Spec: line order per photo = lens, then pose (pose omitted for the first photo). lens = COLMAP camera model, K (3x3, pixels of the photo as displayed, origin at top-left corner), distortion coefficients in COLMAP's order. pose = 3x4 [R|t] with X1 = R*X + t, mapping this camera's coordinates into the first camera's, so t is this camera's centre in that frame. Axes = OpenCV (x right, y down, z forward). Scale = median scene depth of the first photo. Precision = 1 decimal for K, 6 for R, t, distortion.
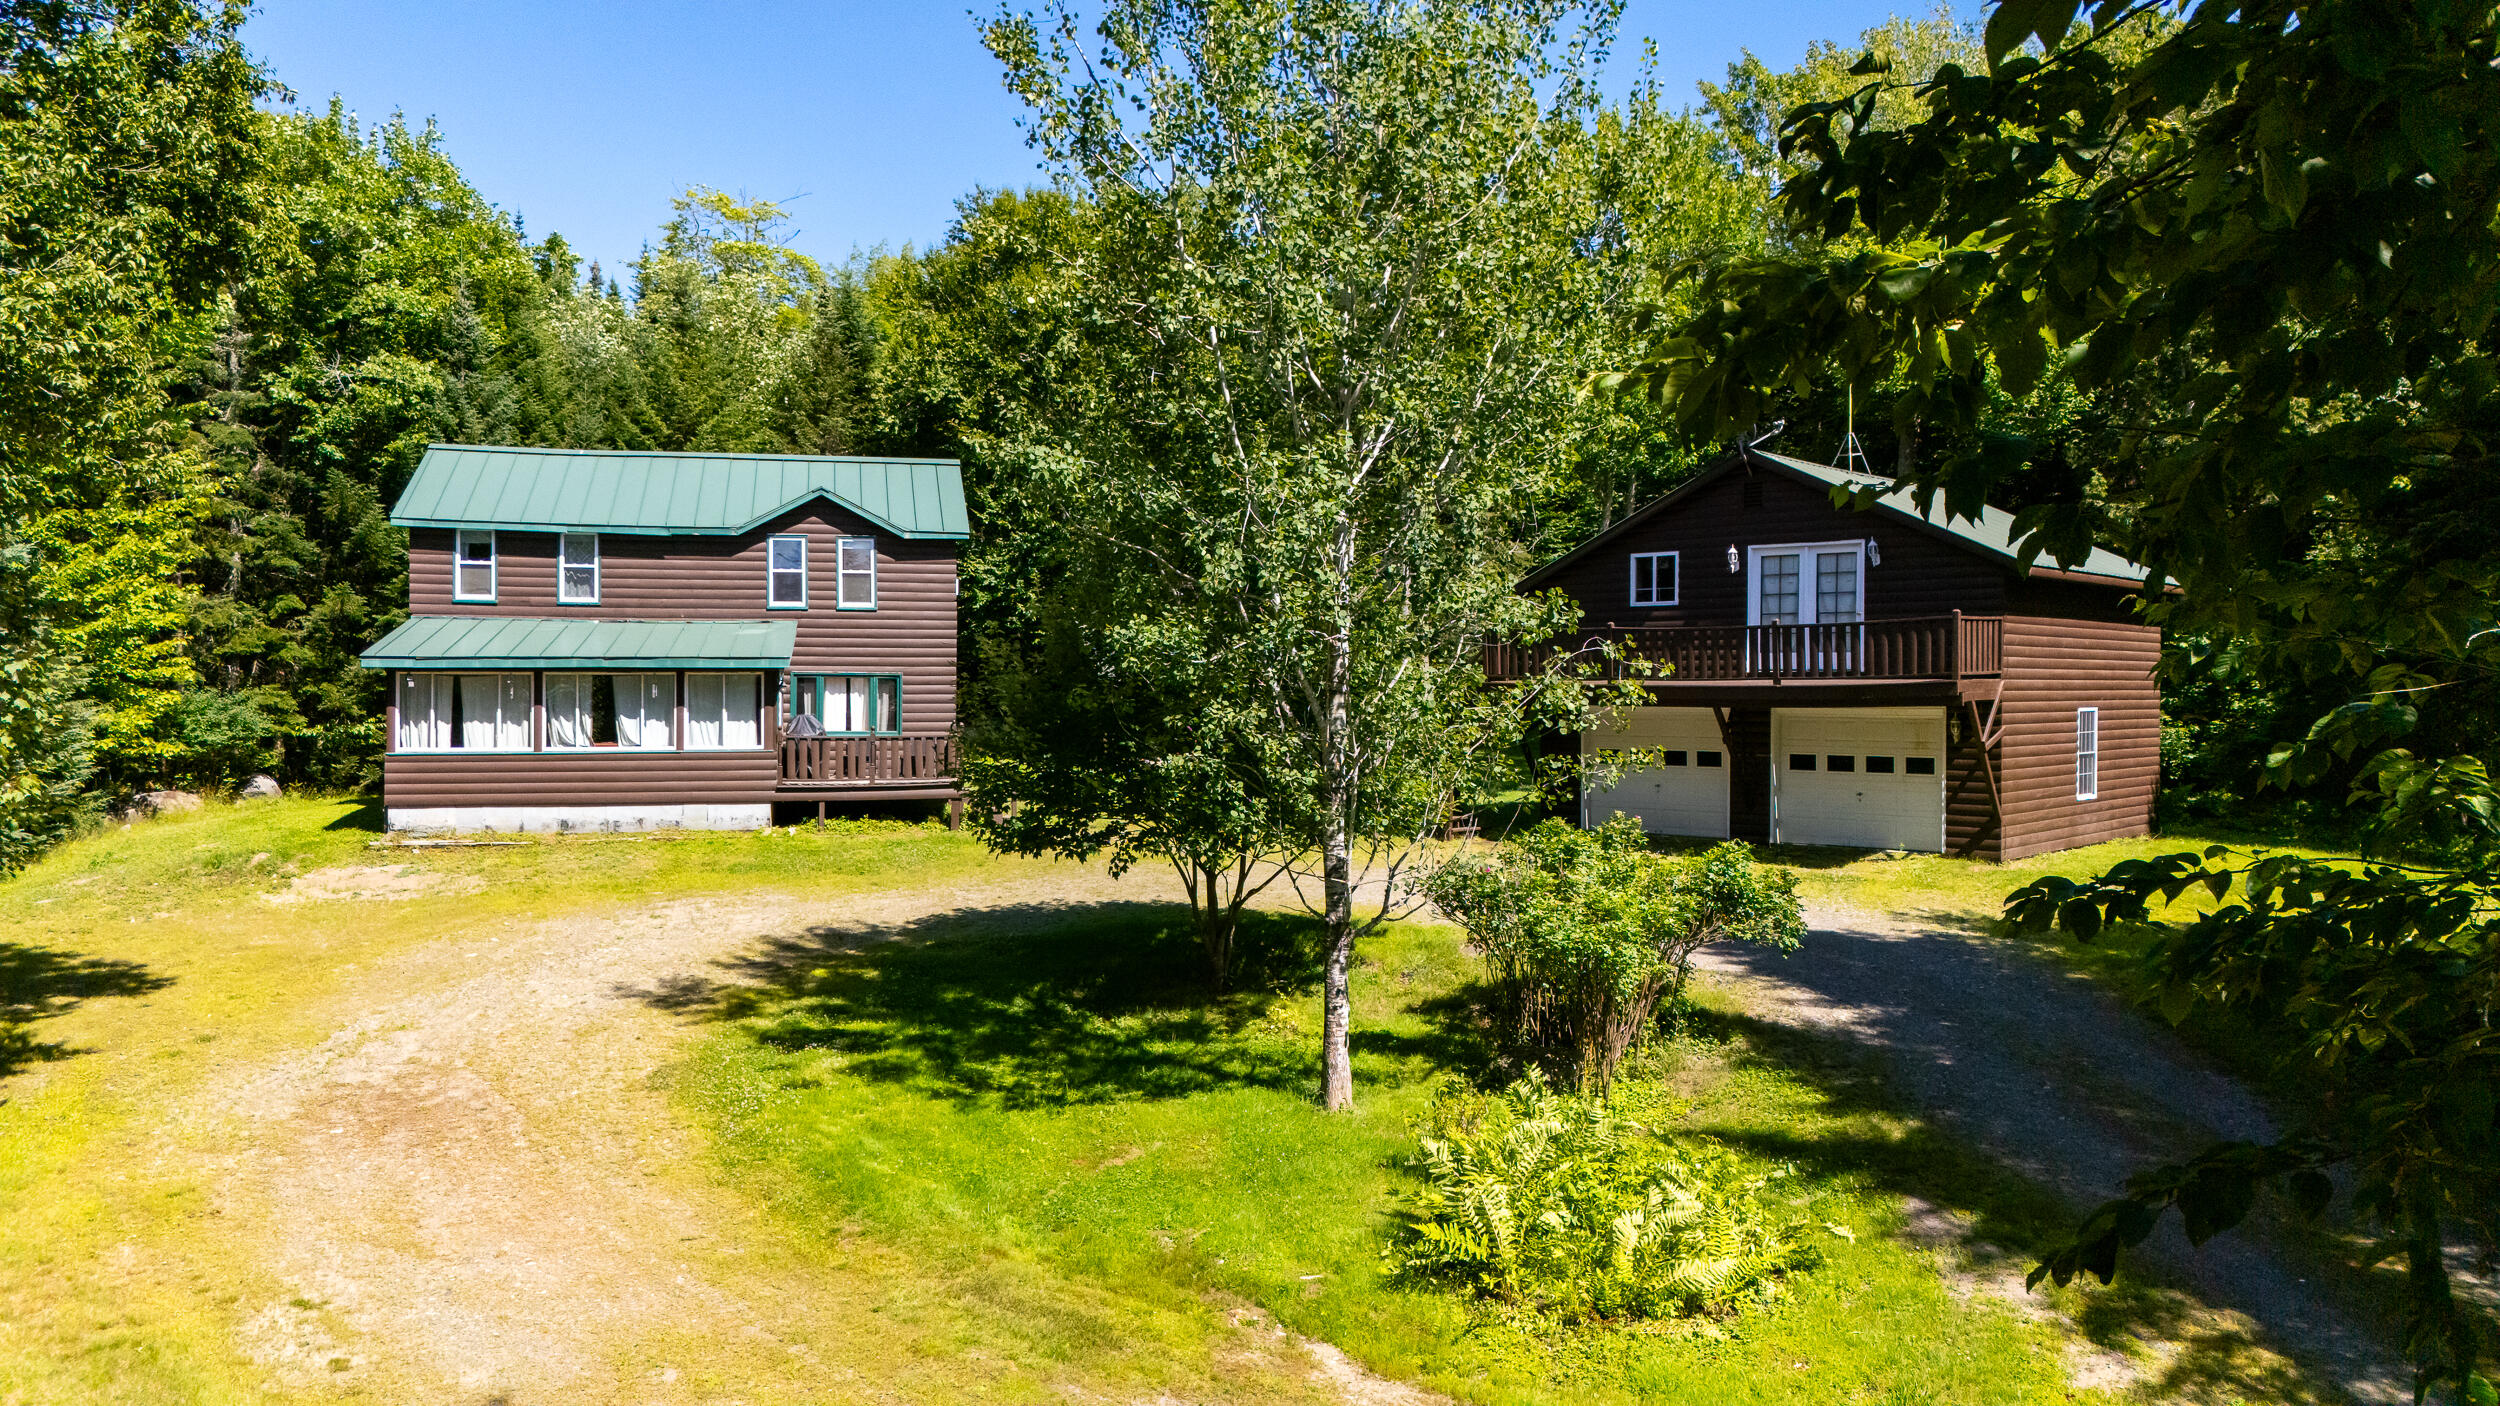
lens RADIAL K [[1842.2, 0, 1258.1], [0, 1842.2, 691.6], [0, 0, 1]] dist [0.048323, -0.028634]
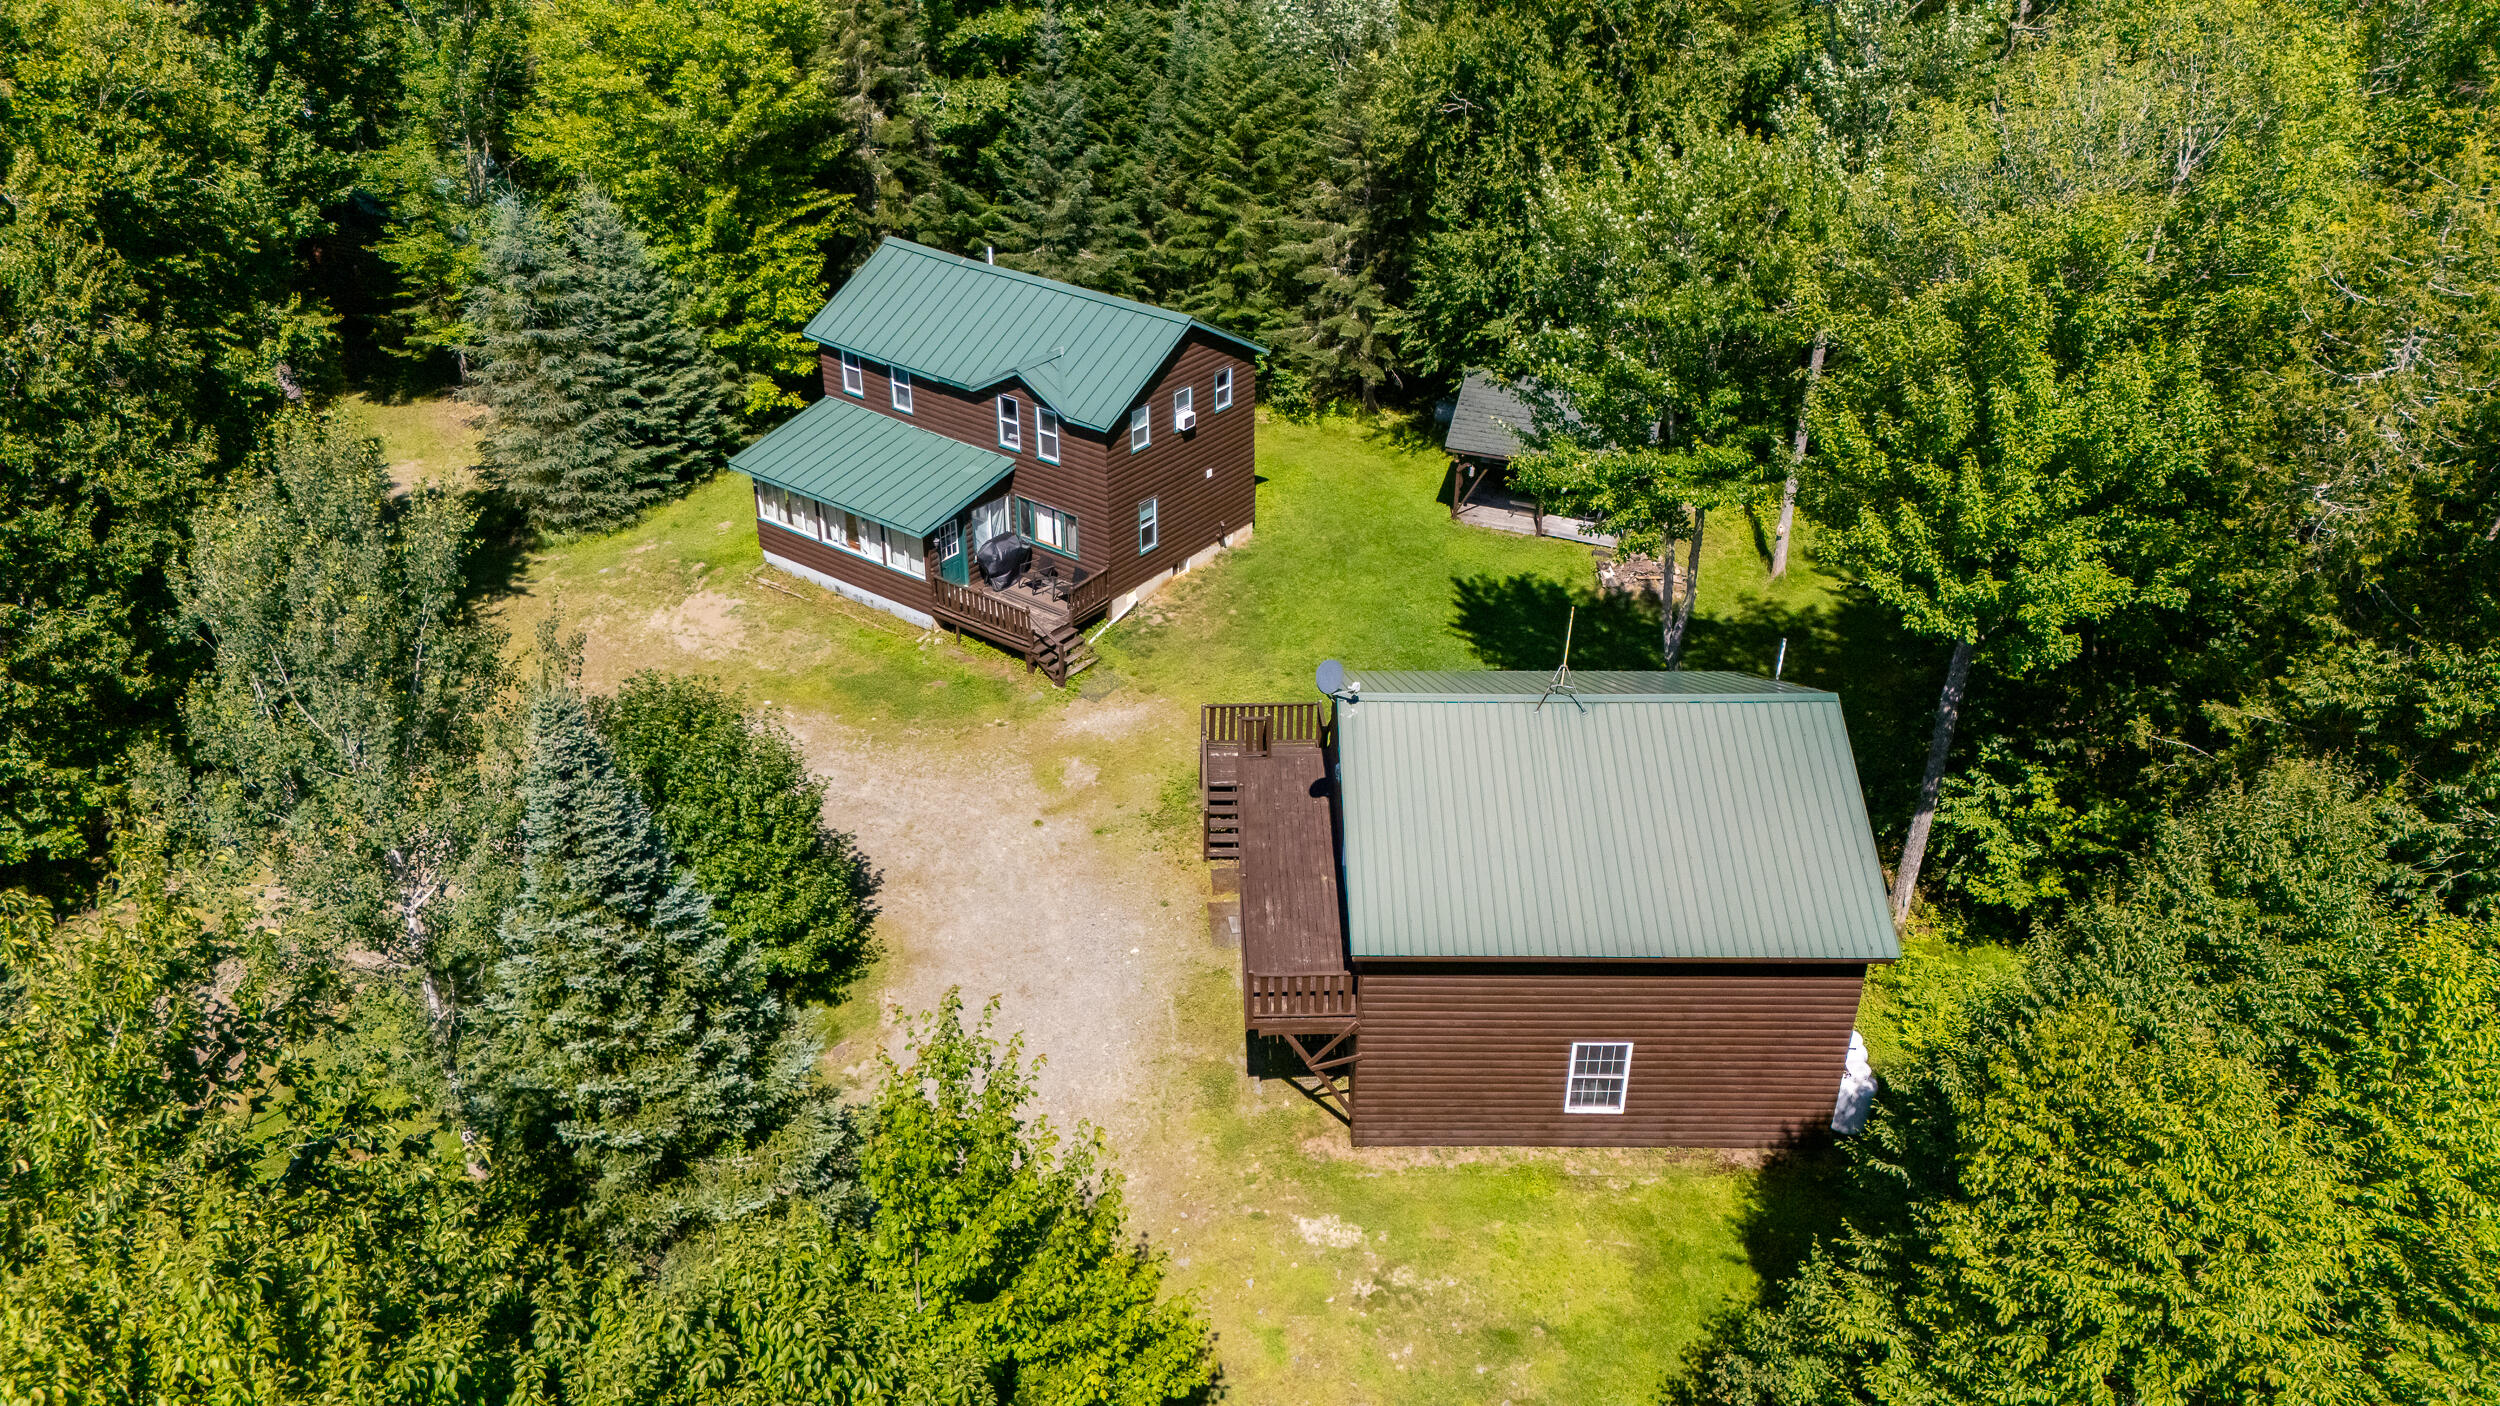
lens RADIAL K [[1842.2, 0, 1256.7], [0, 1842.2, 703.3], [0, 0, 1]] dist [0.048323, -0.028634]
pose [[0.672896, 0.379849, -0.634764, 0.849933], [-0.014673, 0.864779, 0.501938, -0.612547], [0.739591, -0.328438, 0.587480, 0.342810]]
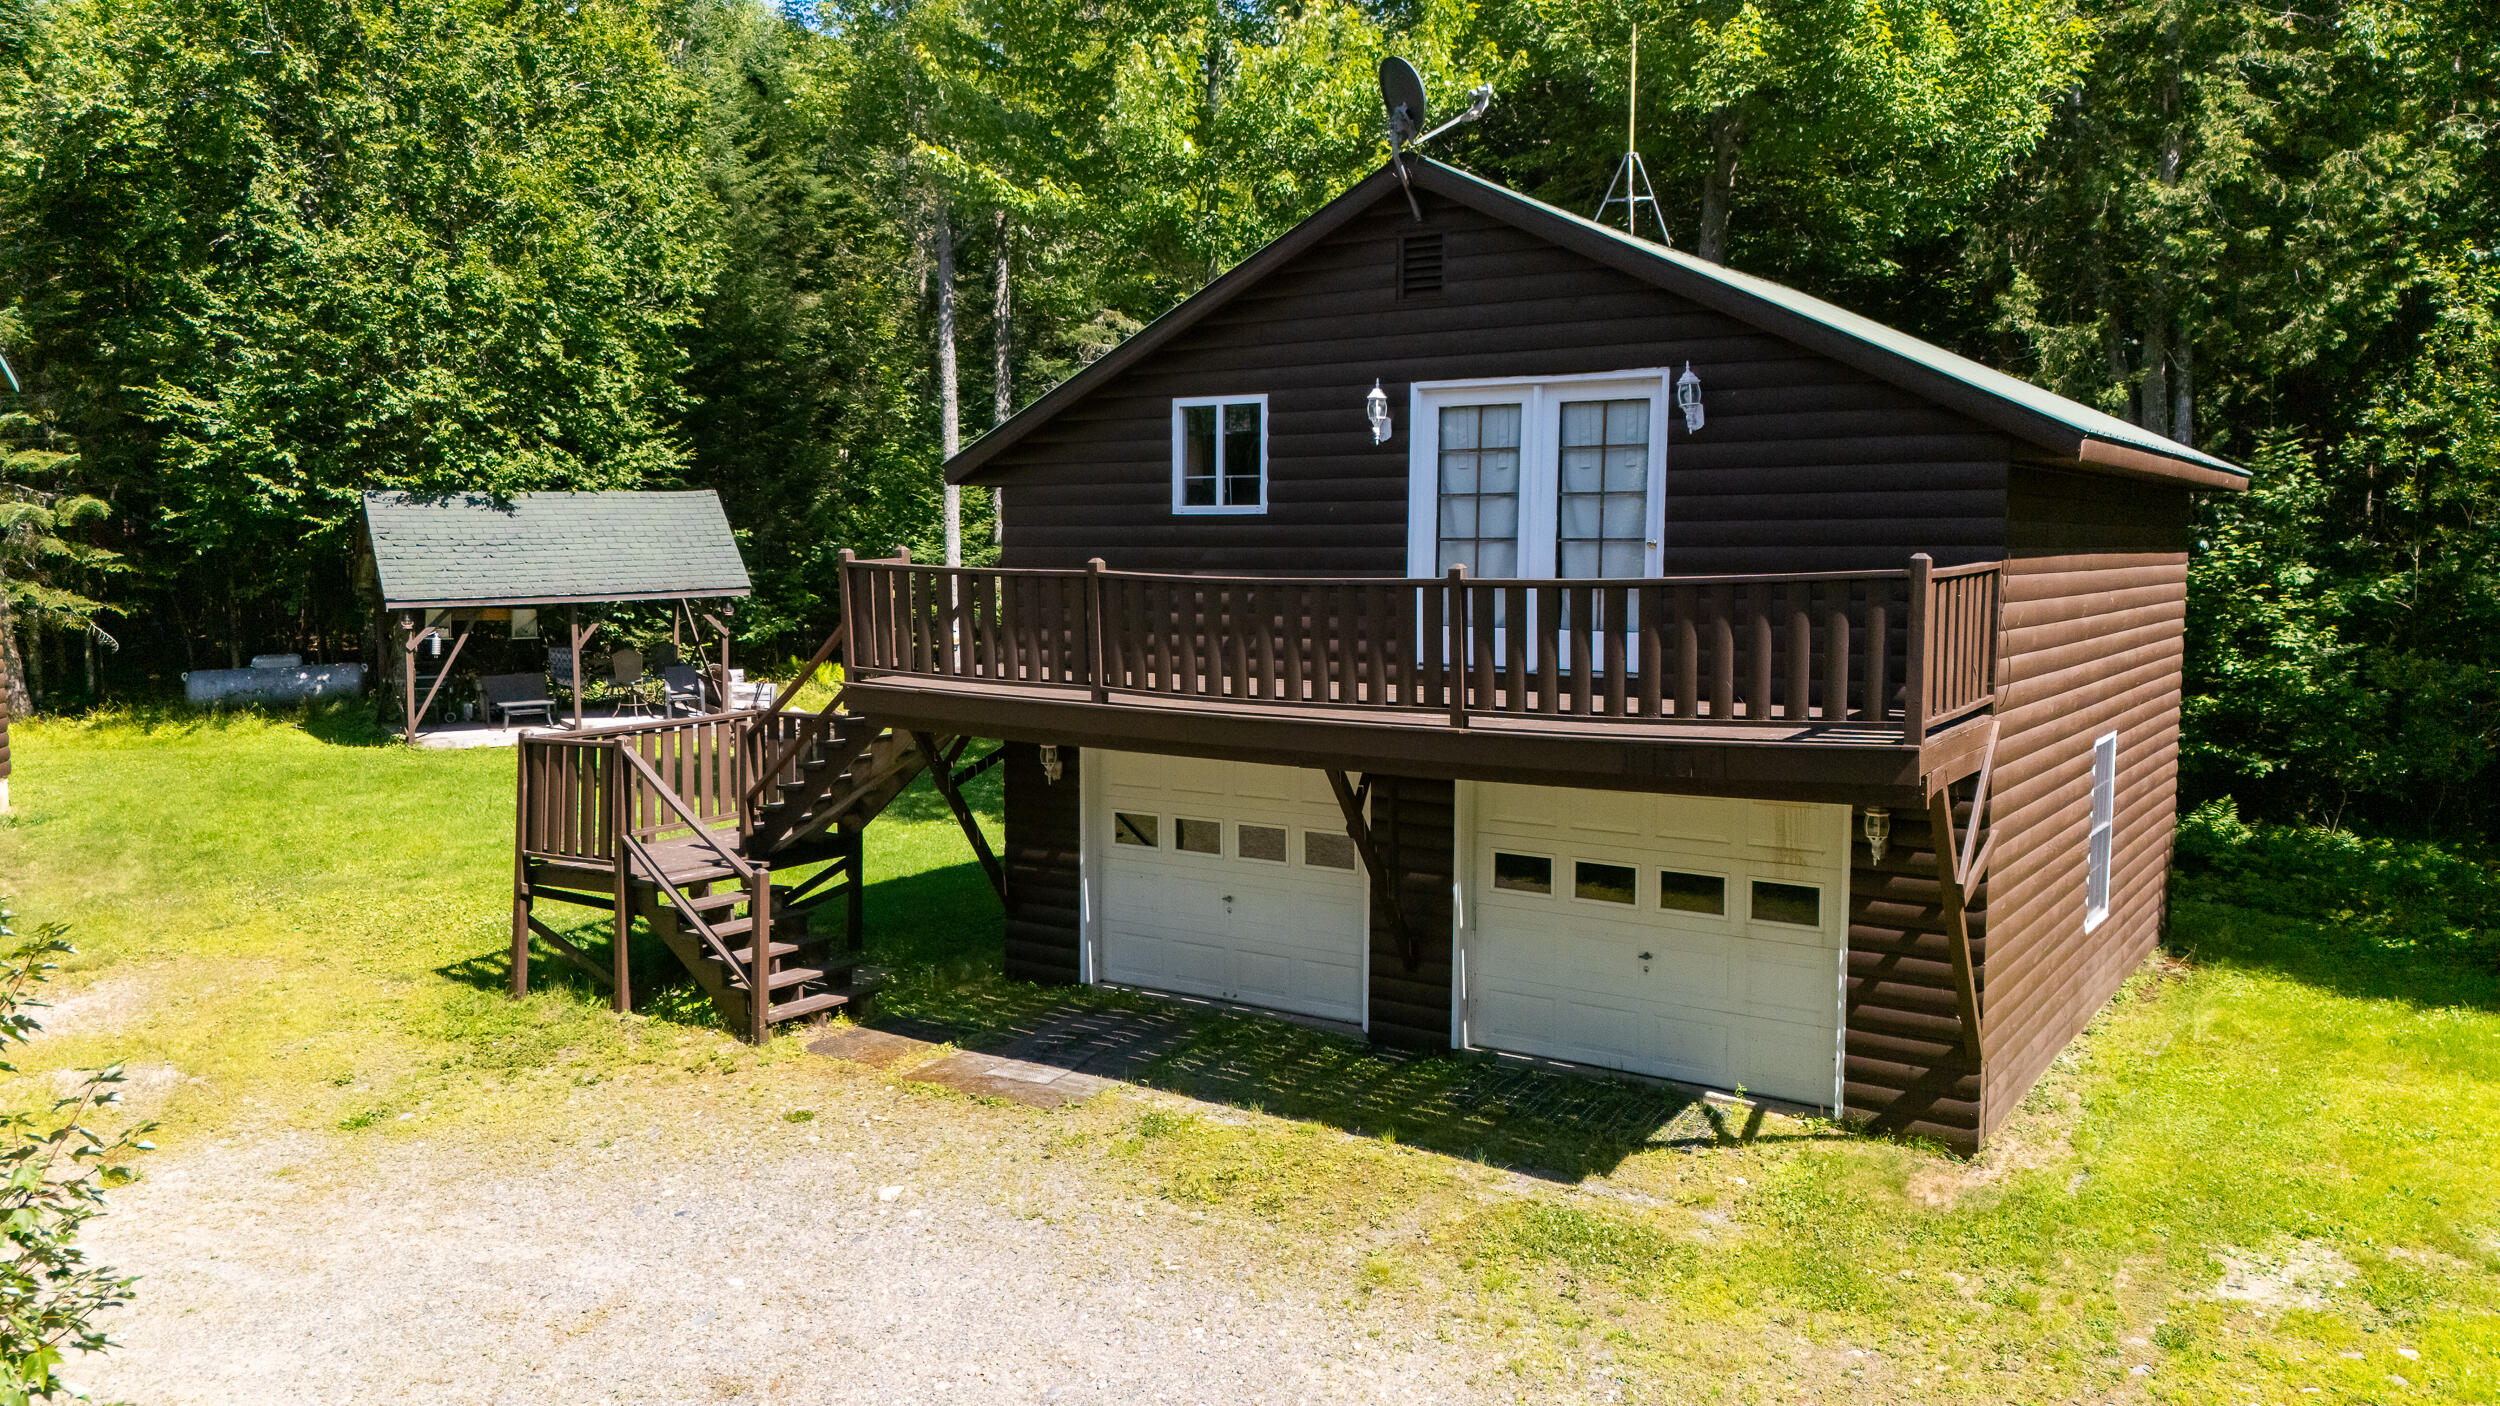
lens RADIAL K [[1842.2, 0, 1239.1], [0, 1842.2, 705.7], [0, 0, 1]] dist [0.048323, -0.028634]
pose [[0.992678, -0.010797, 0.120305, 0.164812], [0.000198, 0.996141, 0.087770, -0.039296], [-0.120789, -0.087104, 0.988849, 0.543207]]
